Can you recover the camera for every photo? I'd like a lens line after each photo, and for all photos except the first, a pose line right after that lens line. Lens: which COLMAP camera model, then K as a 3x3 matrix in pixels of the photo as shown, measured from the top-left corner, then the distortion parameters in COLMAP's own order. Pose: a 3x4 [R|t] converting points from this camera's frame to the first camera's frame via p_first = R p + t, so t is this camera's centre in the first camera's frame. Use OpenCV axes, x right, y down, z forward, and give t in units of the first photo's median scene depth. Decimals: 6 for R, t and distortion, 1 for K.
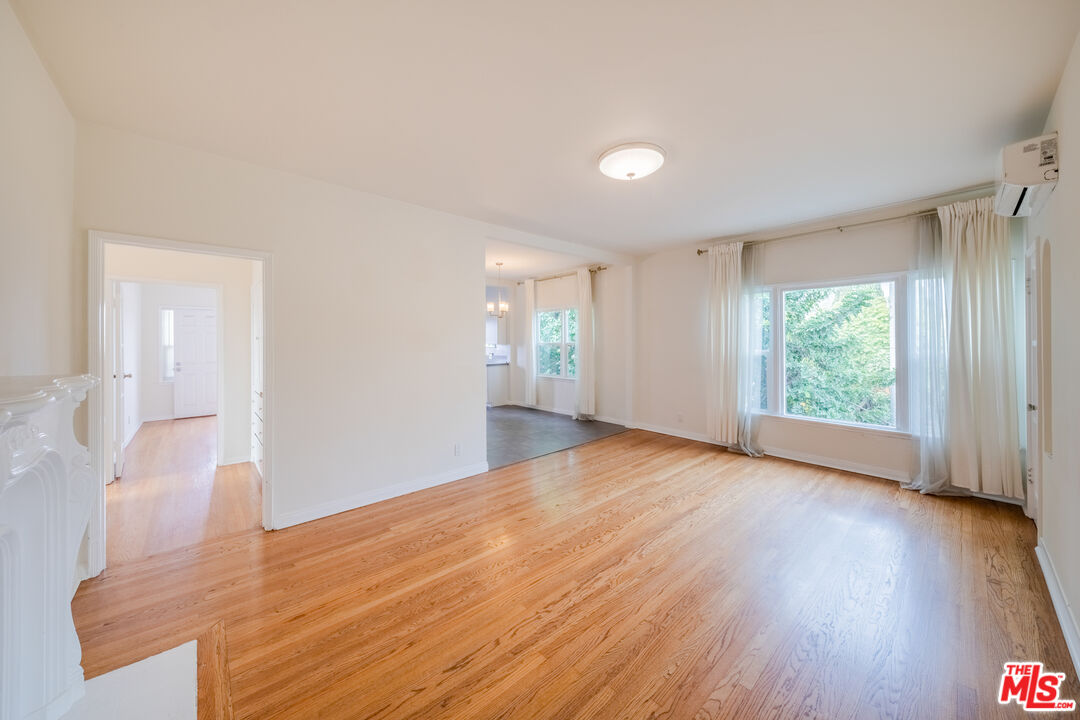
lens RADIAL K [[384.2, 0, 545.3], [0, 384.2, 337.2], [0, 0, 1]] dist [0.001647, -0.000063]
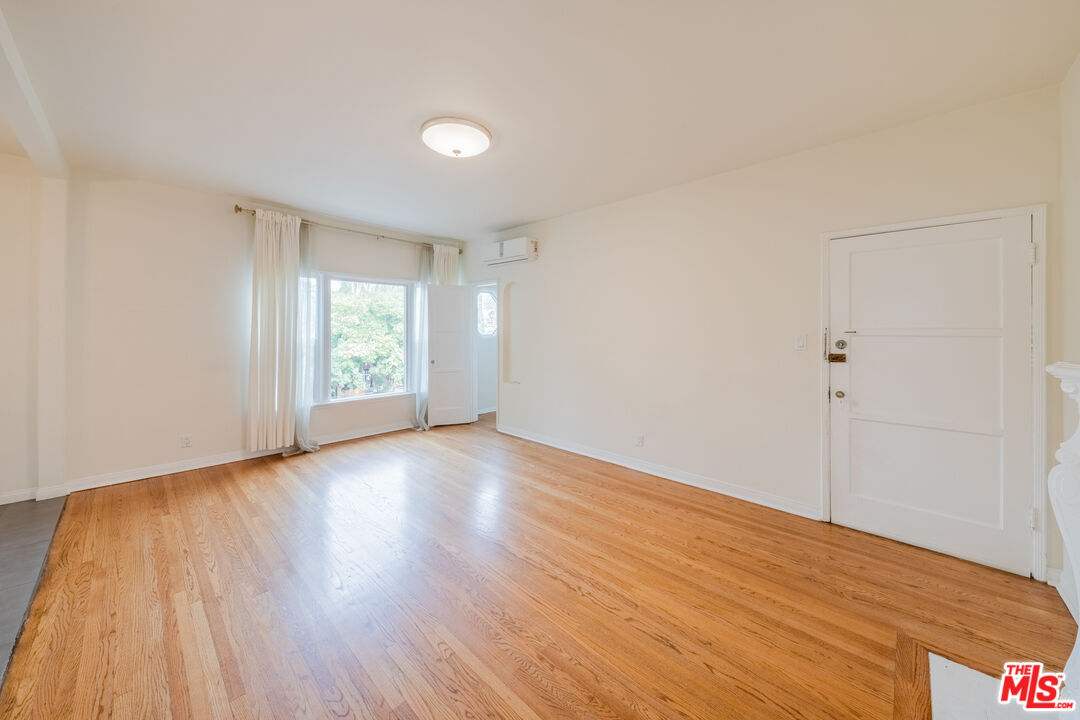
lens RADIAL K [[384.2, 0, 543.6], [0, 384.2, 330.9], [0, 0, 1]] dist [0.001647, -0.000063]
pose [[-0.078290, -0.001026, 0.996930, -0.942425], [-0.014684, 0.999892, -0.000124, 0.018649], [-0.996822, -0.014649, -0.078296, 1.097865]]
